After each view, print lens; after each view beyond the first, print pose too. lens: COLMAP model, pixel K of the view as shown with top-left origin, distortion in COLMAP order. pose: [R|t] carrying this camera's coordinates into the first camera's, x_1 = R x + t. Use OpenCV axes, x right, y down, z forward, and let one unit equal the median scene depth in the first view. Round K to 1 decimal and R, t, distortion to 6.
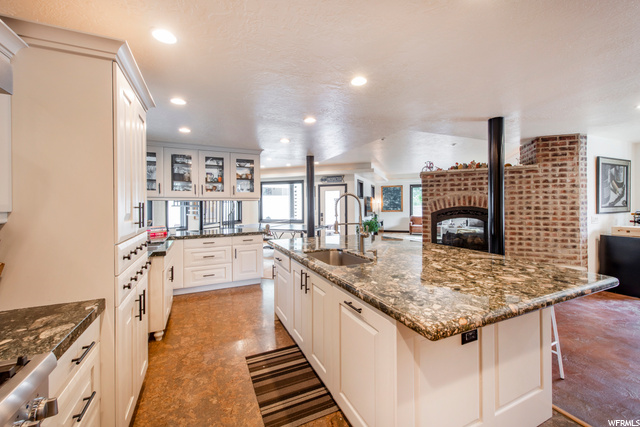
lens RADIAL K [[263.1, 0, 328.9], [0, 263.1, 203.6], [0, 0, 1]] dist [0.000918, 0.000062]
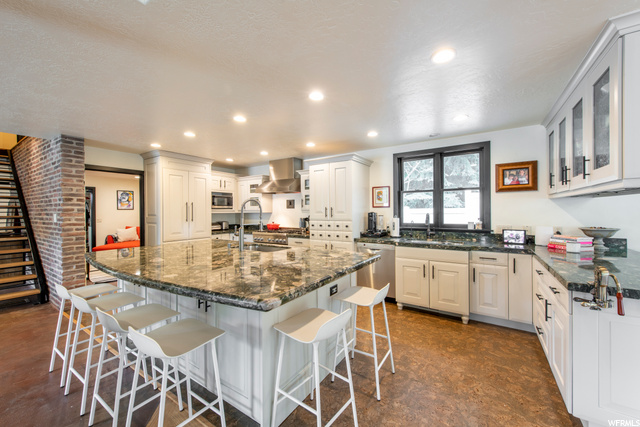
lens RADIAL K [[254.8, 0, 319.9], [0, 254.8, 209.5], [0, 0, 1]] dist [0.002903, 0.000210]
pose [[-0.865048, 0.011795, -0.501550, 0.195729], [0.015408, 0.999877, -0.003062, 0.010908], [0.501452, -0.010377, -0.865123, 1.115763]]
